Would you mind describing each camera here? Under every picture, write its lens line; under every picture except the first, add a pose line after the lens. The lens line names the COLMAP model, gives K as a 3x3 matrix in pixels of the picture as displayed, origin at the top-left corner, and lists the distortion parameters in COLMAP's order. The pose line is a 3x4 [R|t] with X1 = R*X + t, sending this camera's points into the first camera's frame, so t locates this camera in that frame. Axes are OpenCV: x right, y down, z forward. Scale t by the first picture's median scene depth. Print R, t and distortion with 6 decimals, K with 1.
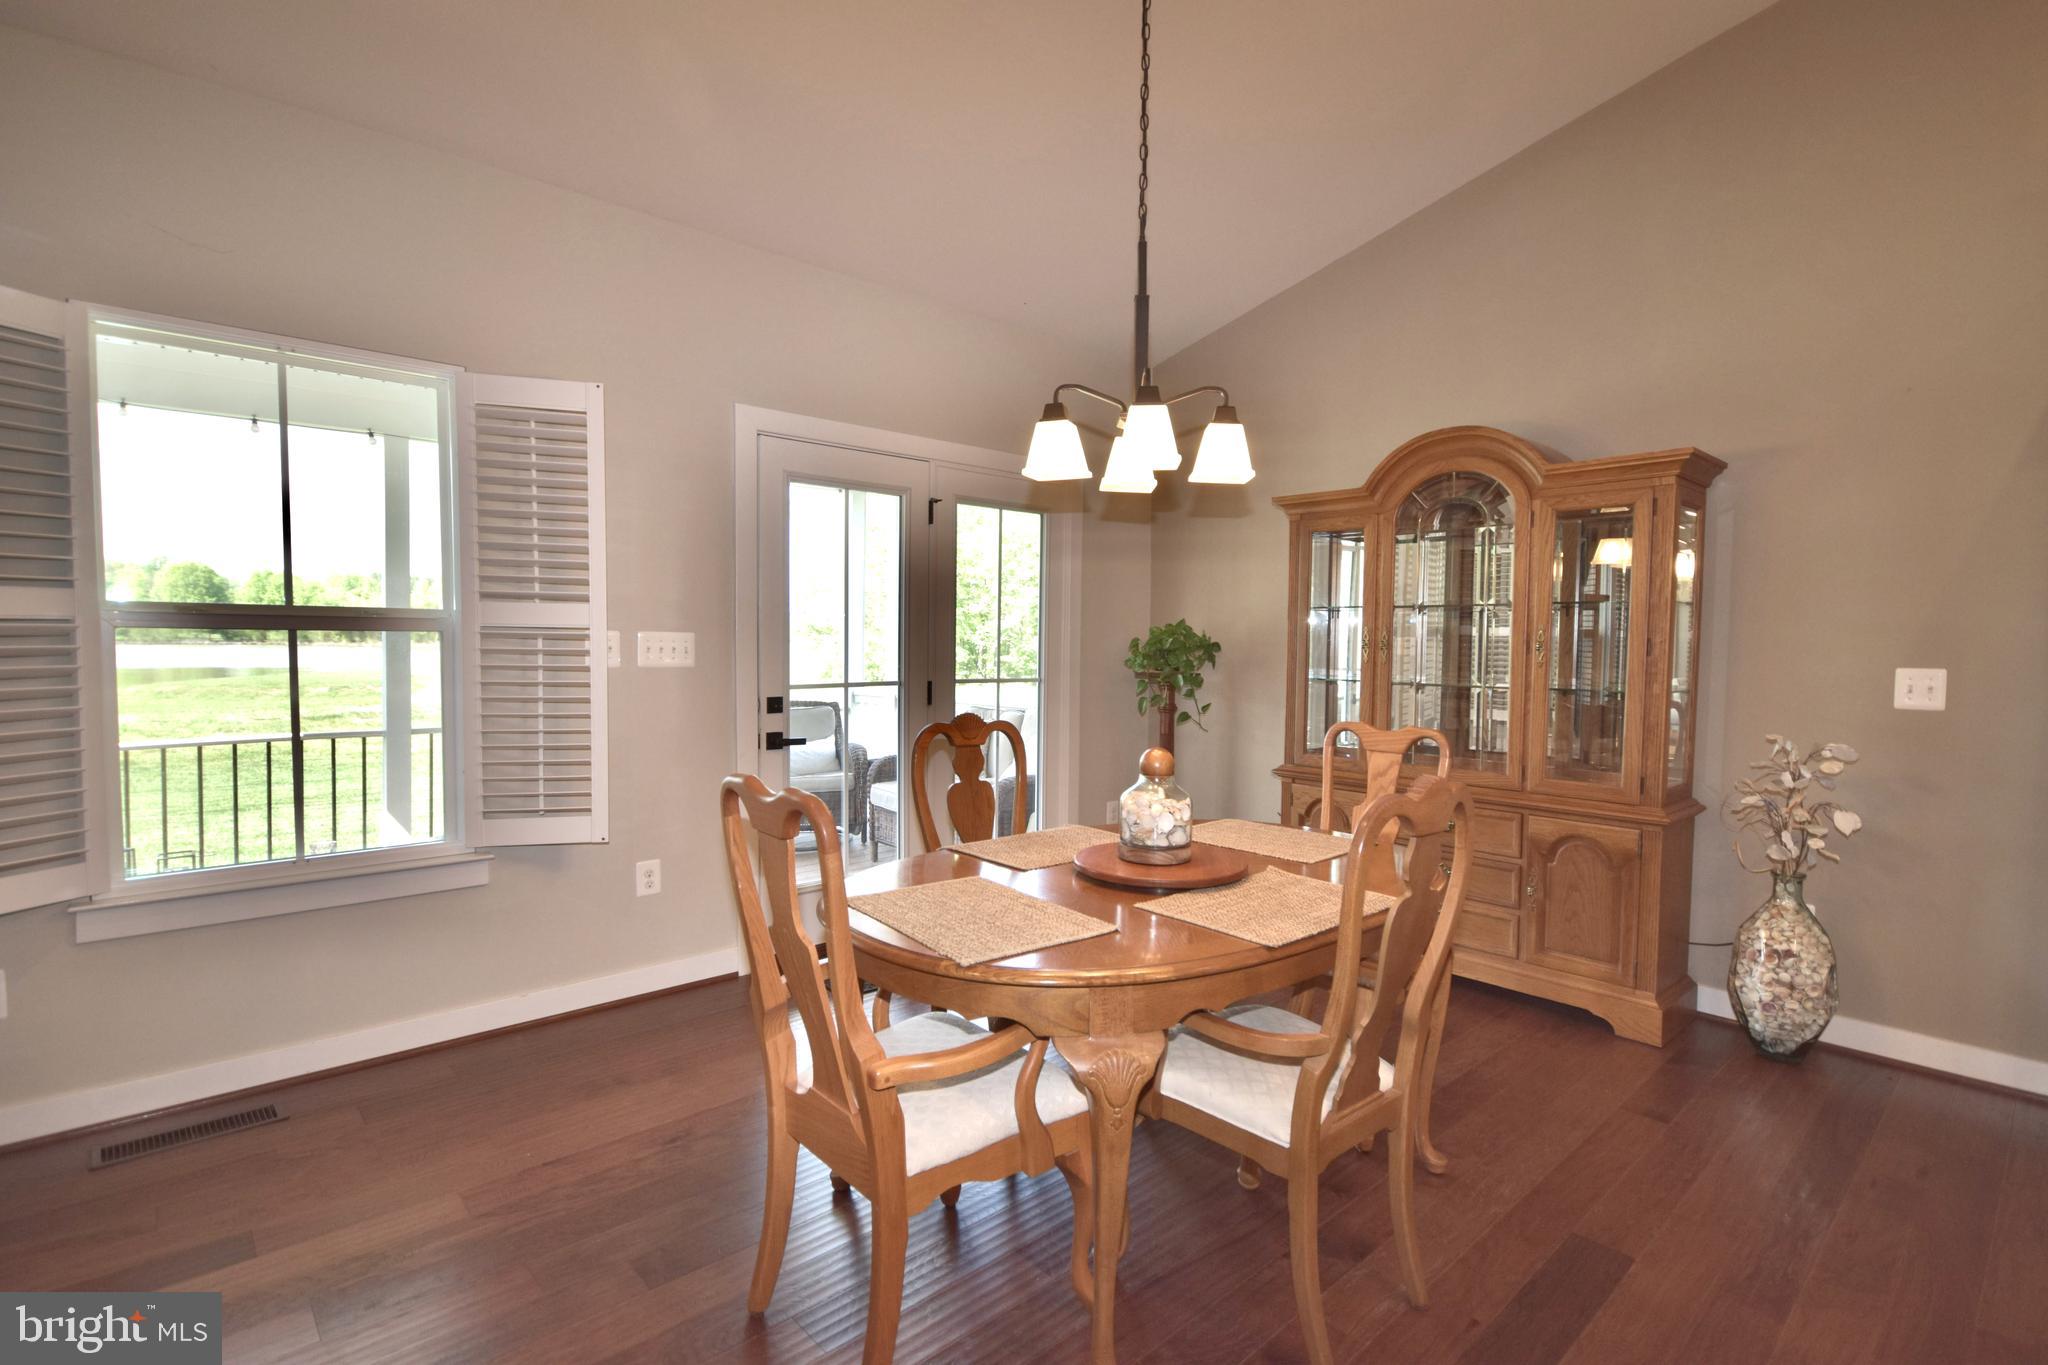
lens RADIAL K [[960.3, 0, 1038.1], [0, 960.3, 691.6], [0, 0, 1]] dist [0.011657, 0.001528]
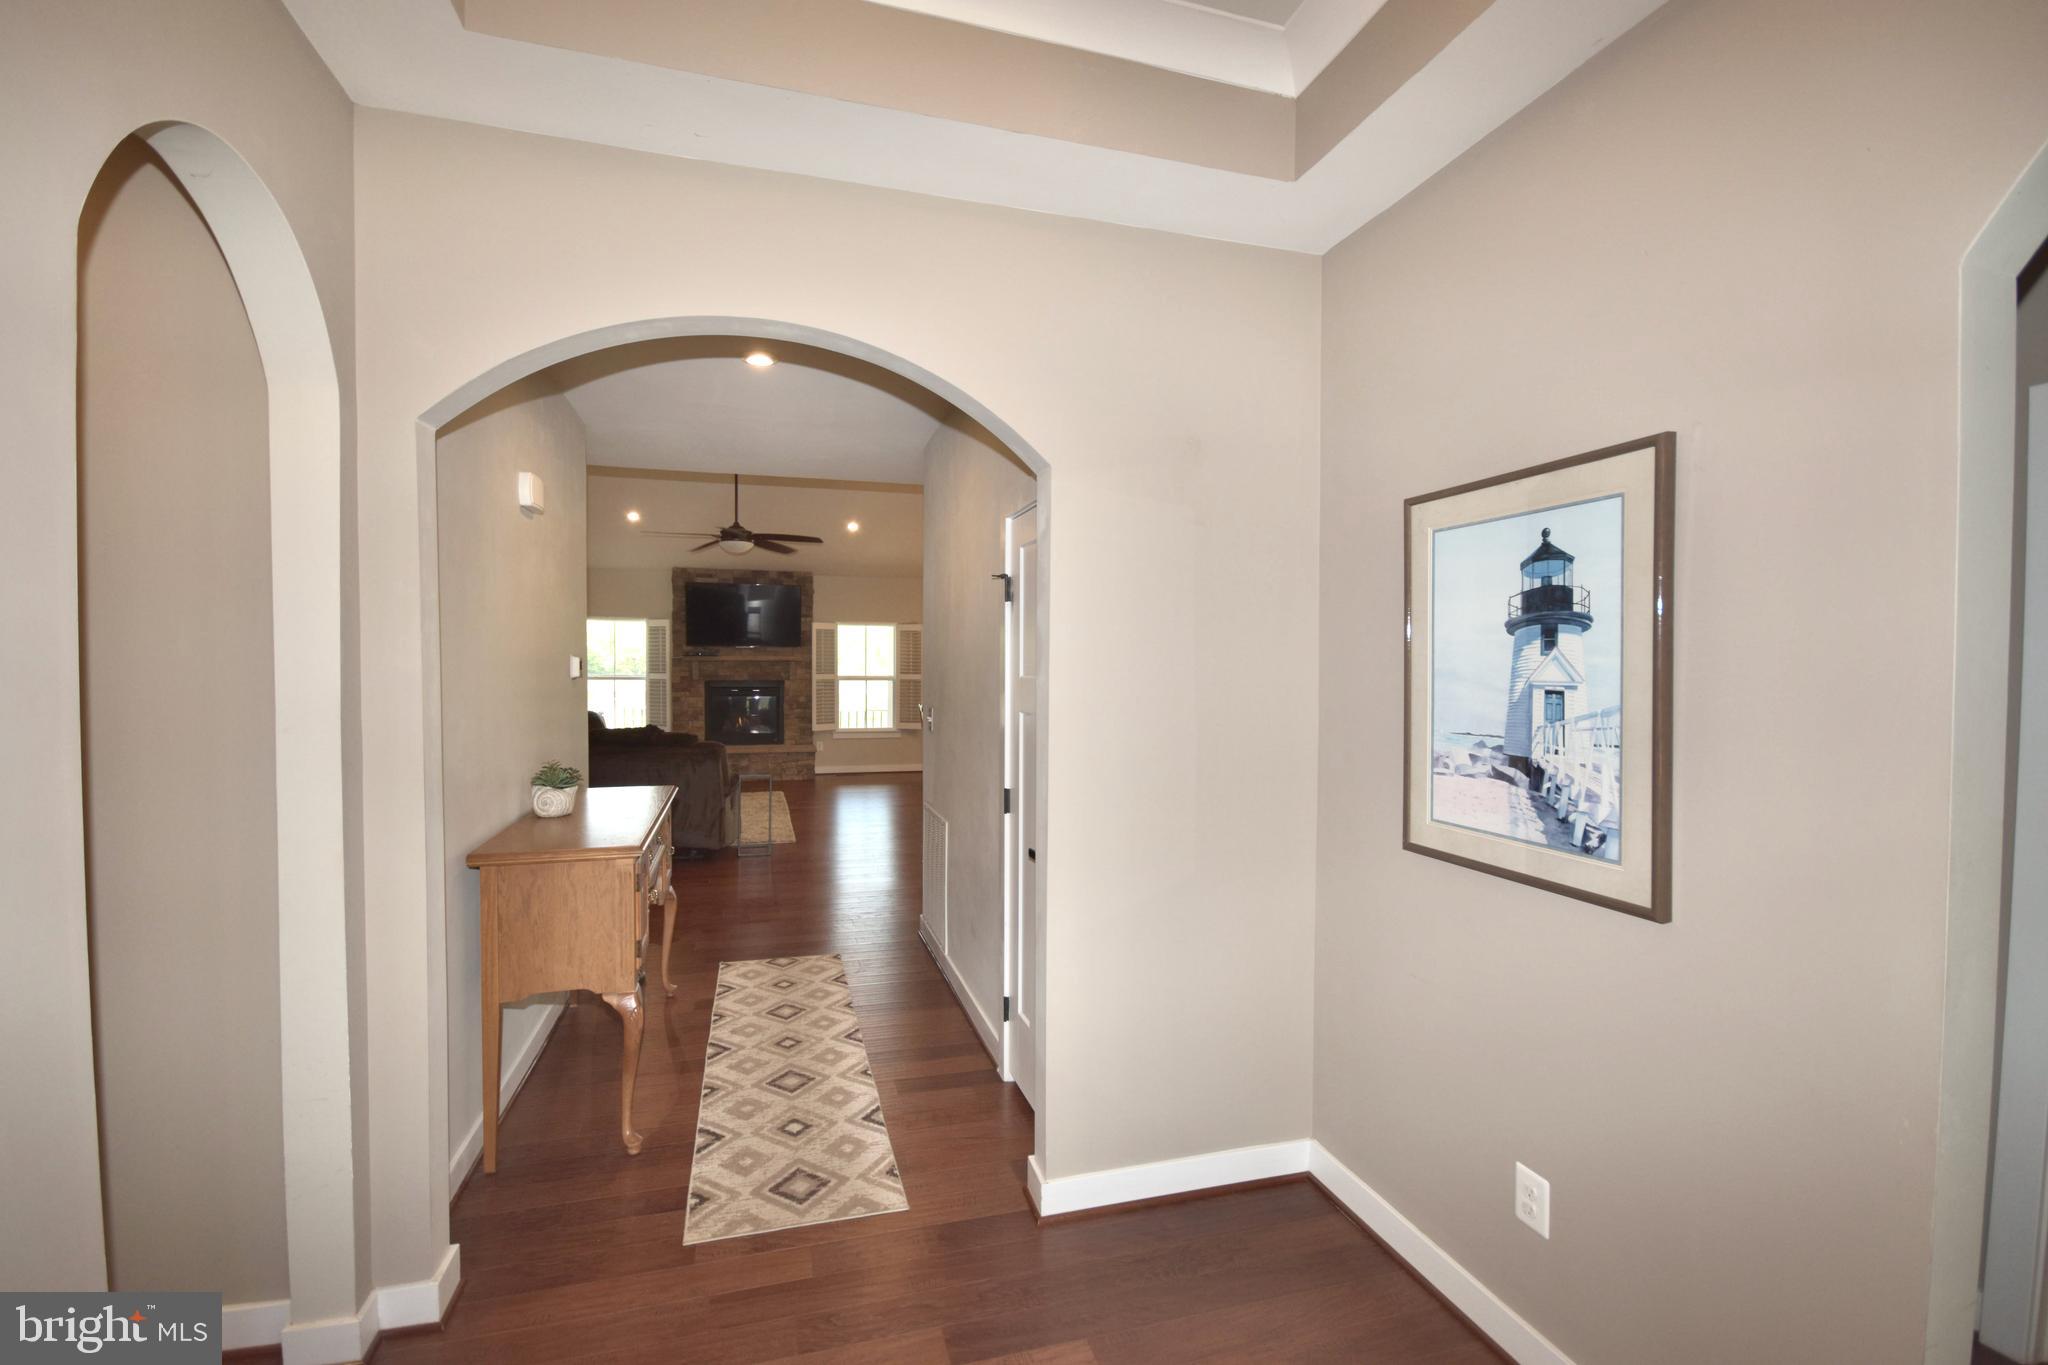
lens RADIAL K [[889.2, 0, 1005.5], [0, 889.2, 685.5], [0, 0, 1]] dist [-0.004145, -0.007017]
pose [[0.883893, 0.003635, -0.467675, 1.745245], [-0.018346, 0.999470, -0.026905, 0.059467], [0.467329, 0.032361, 0.883491, -2.368615]]
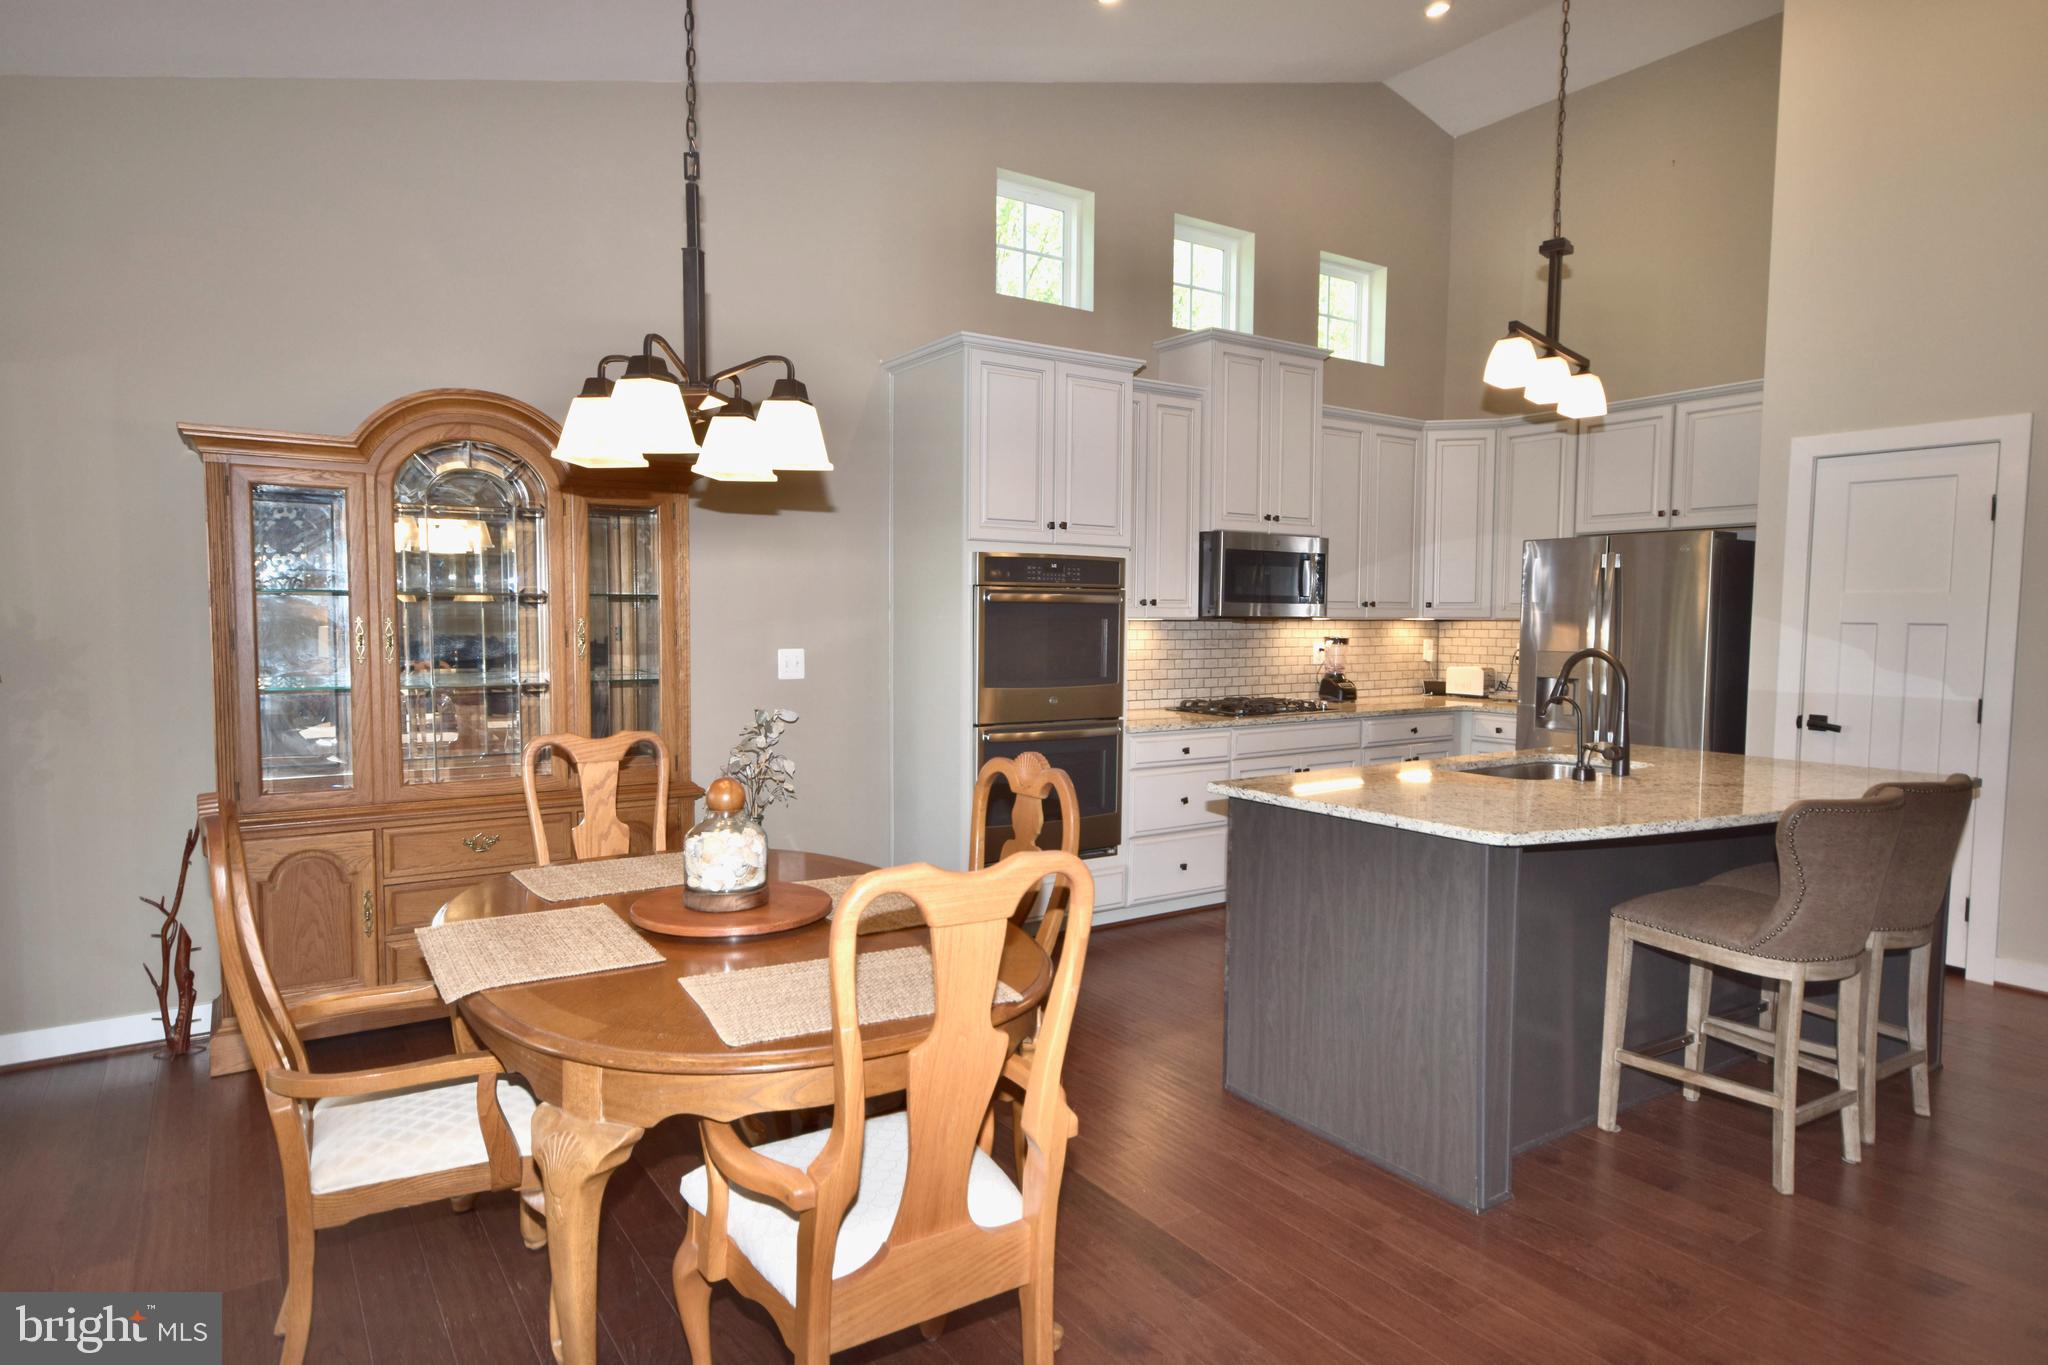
lens RADIAL K [[1198.2, 0, 1015.4], [0, 1198.2, 684.6], [0, 0, 1]] dist [0.017247, -0.001230]
pose [[0.145094, -0.067690, 0.987100, -0.665214], [0.046557, 0.997019, 0.061527, -0.058505], [-0.988322, 0.037029, 0.147813, 0.408234]]
